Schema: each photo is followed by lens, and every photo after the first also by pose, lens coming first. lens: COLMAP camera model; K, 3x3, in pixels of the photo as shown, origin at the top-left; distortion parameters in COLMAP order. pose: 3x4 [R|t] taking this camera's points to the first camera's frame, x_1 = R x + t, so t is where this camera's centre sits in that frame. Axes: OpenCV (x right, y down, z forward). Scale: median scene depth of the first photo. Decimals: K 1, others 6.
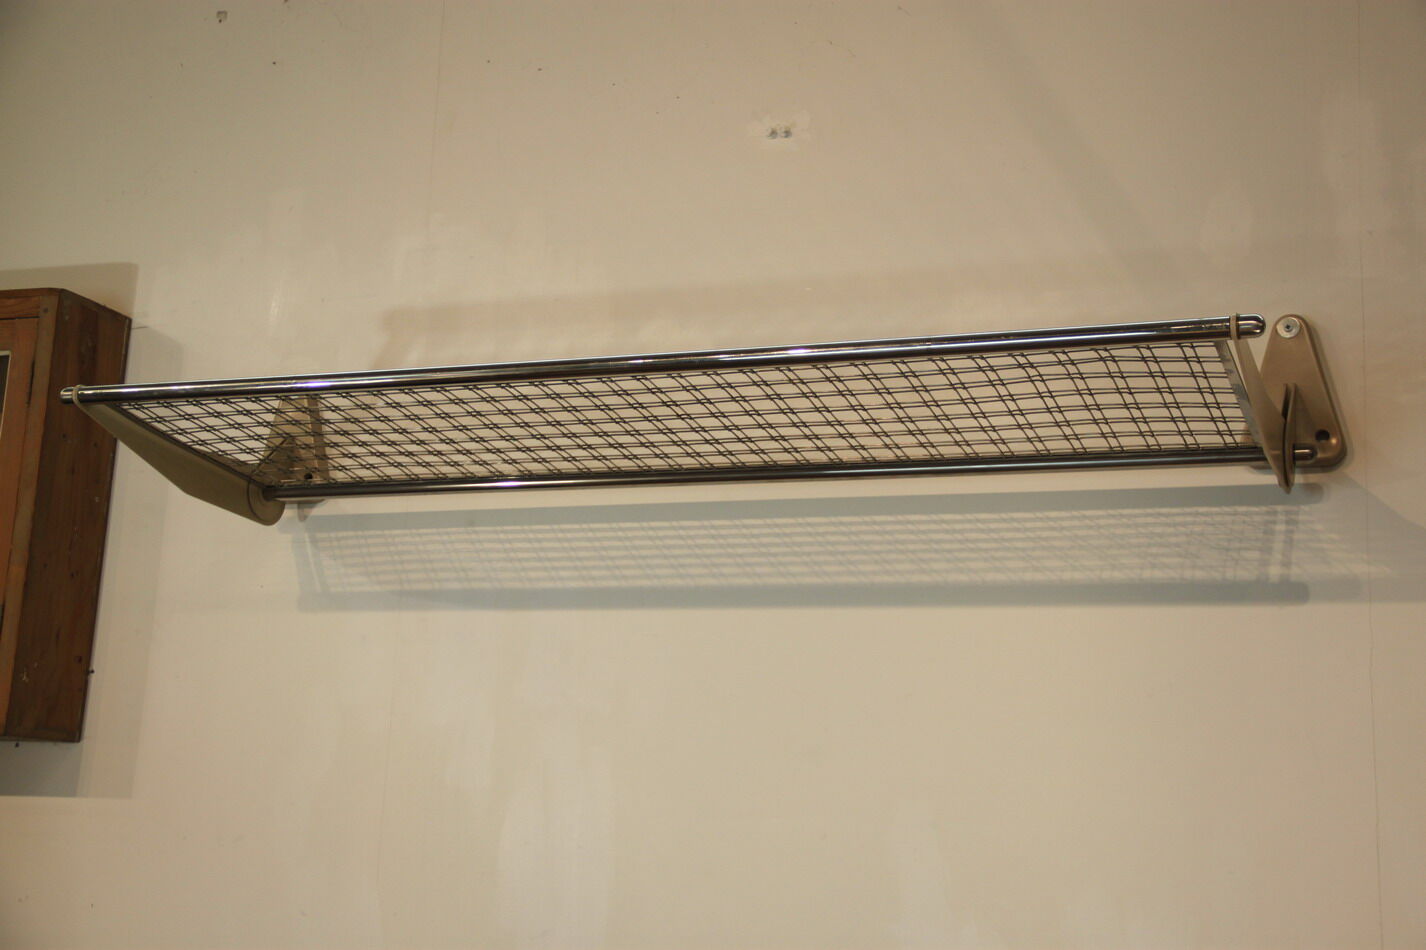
lens RADIAL K [[2037.4, 0, 713.0], [0, 2037.4, 475.0], [0, 0, 1]] dist [0.016924, 0.588801]
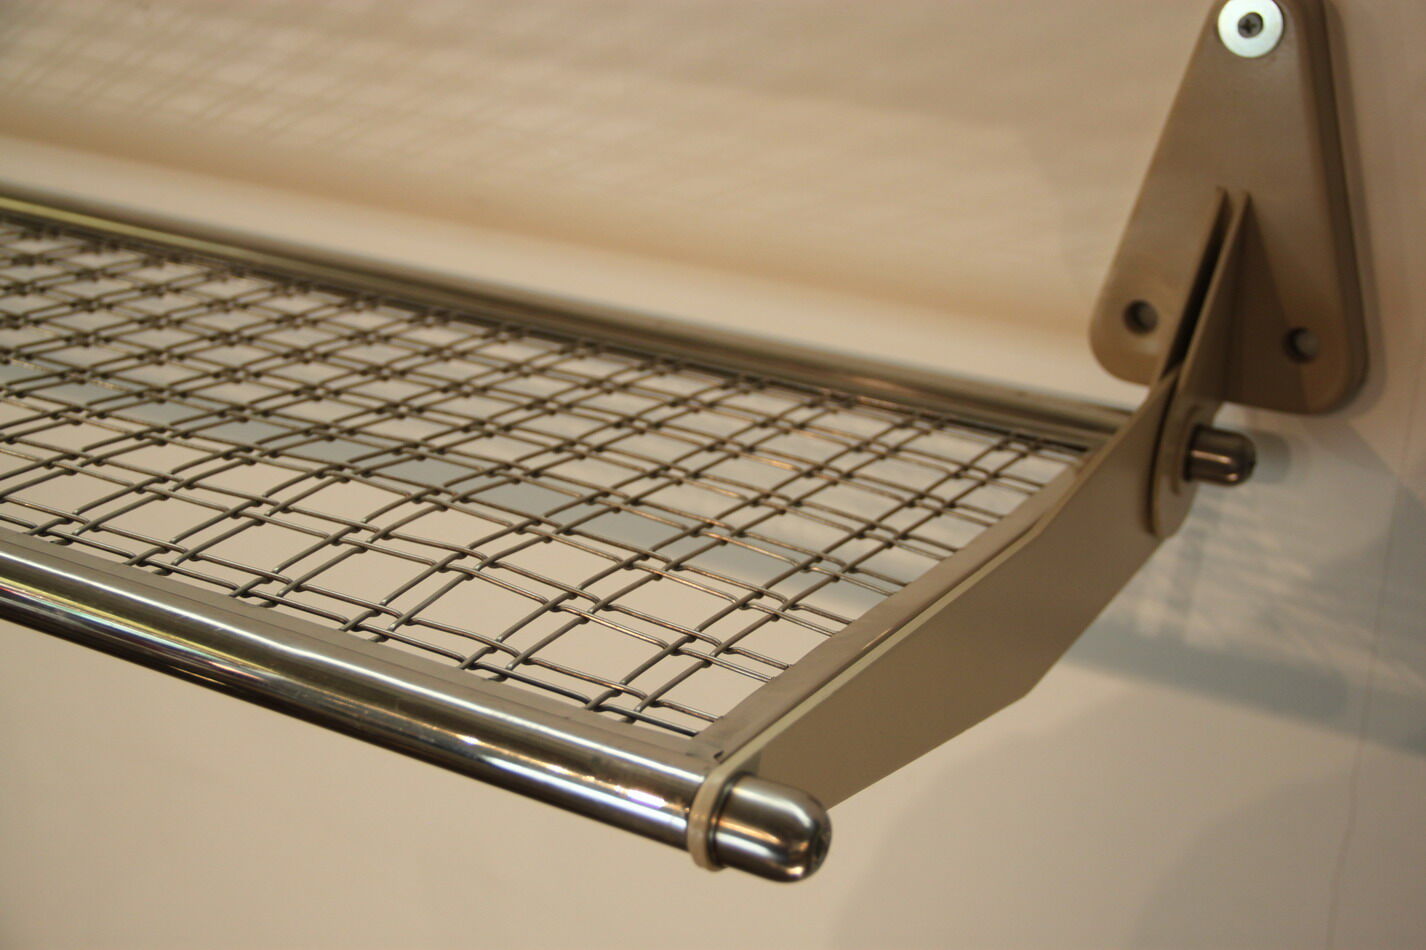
lens RADIAL K [[2037.4, 0, 713.0], [0, 2037.4, 475.0], [0, 0, 1]] dist [0.016924, 0.588801]
pose [[0.989517, 0.012568, -0.143869, 0.209249], [0.076723, 0.798244, 0.597428, -0.193444], [0.122351, -0.602203, 0.788912, 0.580308]]
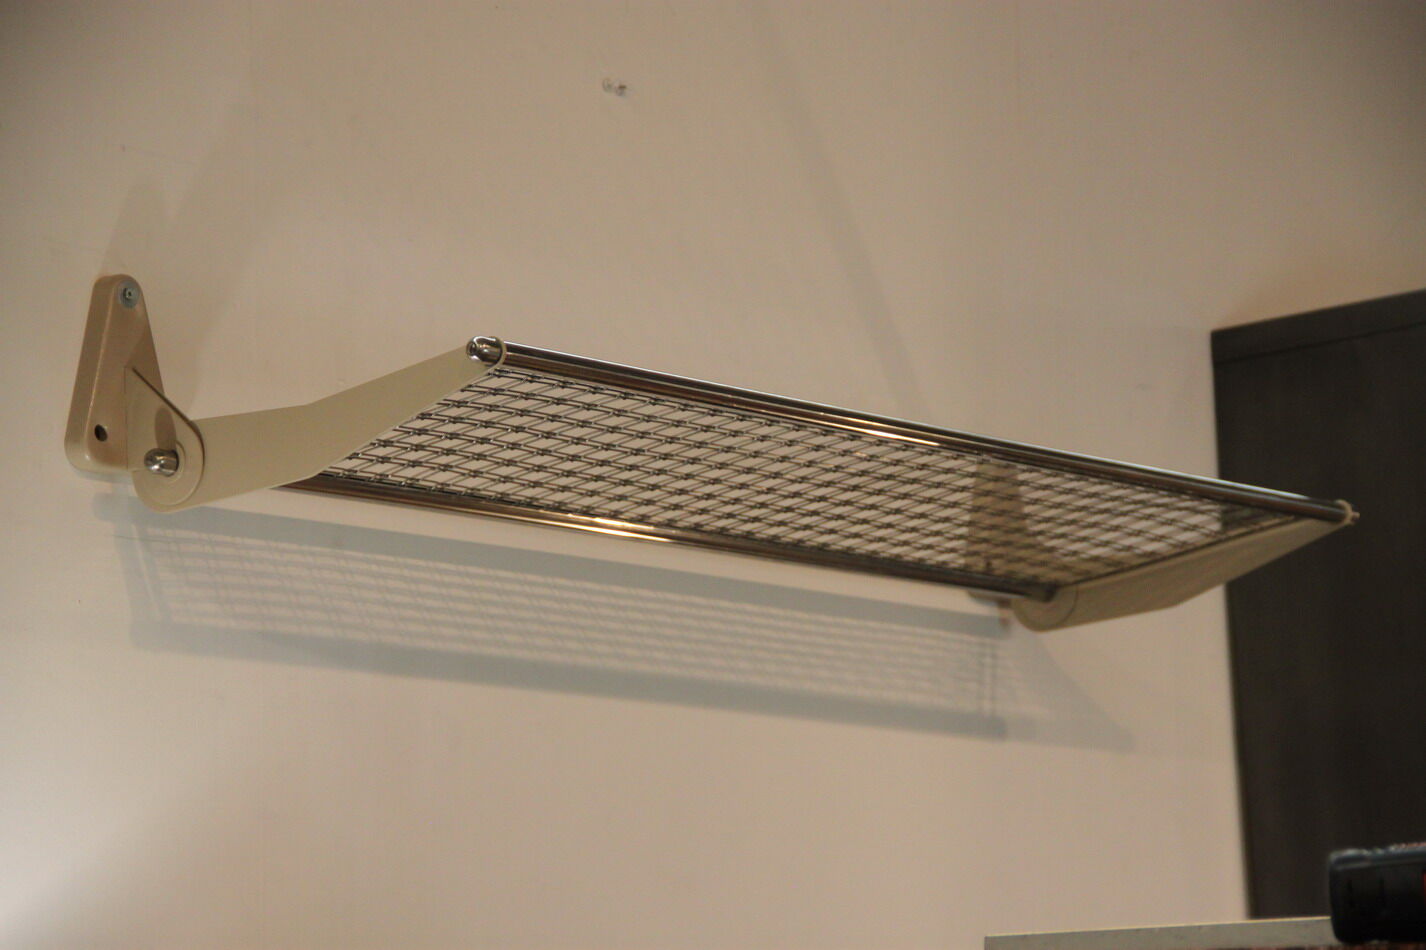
lens RADIAL K [[4452.0, 0, 713.0], [0, 4452.0, 475.0], [0, 0, 1]] dist [0.725940, 0.261751]
pose [[0.278855, 0.091357, 0.955978, -1.551353], [-0.166251, 0.985027, -0.045638, 0.049289], [-0.945833, -0.146206, 0.289868, 0.441608]]
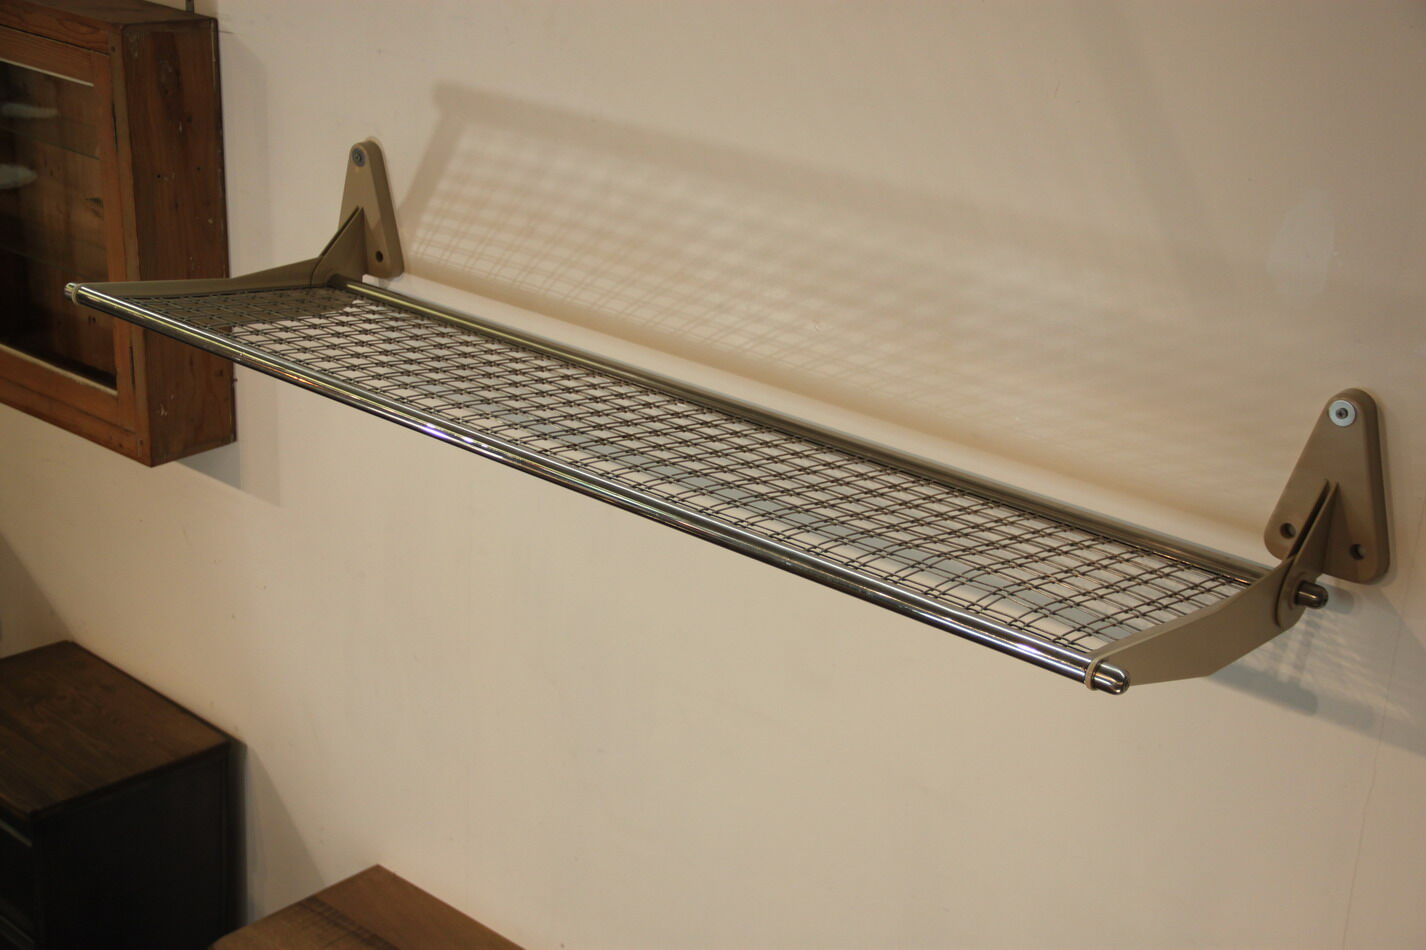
lens RADIAL K [[2037.4, 0, 713.0], [0, 2037.4, 475.0], [0, 0, 1]] dist [0.016924, 0.588801]
pose [[0.951890, 0.112025, -0.285229, 0.239944], [0.061467, 0.842069, 0.535856, -0.425982], [0.300212, -0.527608, 0.794671, 0.241651]]
